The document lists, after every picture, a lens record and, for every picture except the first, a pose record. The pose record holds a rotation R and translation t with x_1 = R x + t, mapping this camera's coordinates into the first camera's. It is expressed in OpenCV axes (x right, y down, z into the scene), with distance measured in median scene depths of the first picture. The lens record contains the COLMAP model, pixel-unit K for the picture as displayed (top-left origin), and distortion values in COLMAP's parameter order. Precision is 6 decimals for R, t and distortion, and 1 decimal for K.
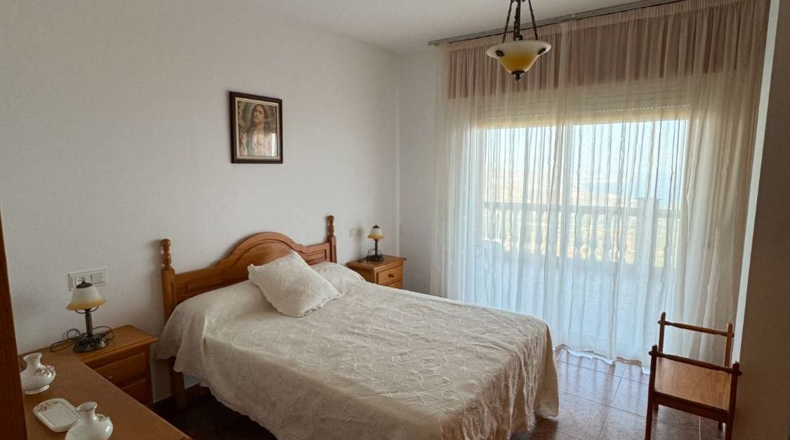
lens RADIAL K [[419.4, 0, 396.5], [0, 419.4, 218.4], [0, 0, 1]] dist [-0.001788, -0.000083]
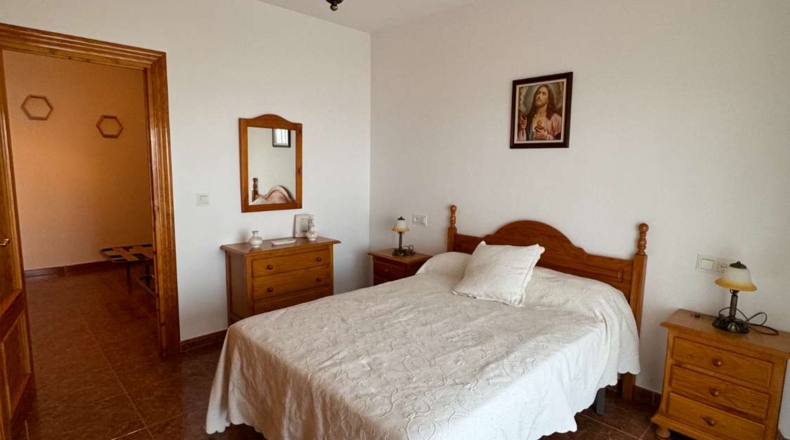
lens RADIAL K [[419.4, 0, 396.5], [0, 419.4, 218.4], [0, 0, 1]] dist [-0.001788, -0.000083]
pose [[-0.169435, 0.131013, -0.976795, 0.710846], [-0.134181, 0.978829, 0.154561, -0.081869], [0.976364, 0.157256, -0.148268, 0.886866]]
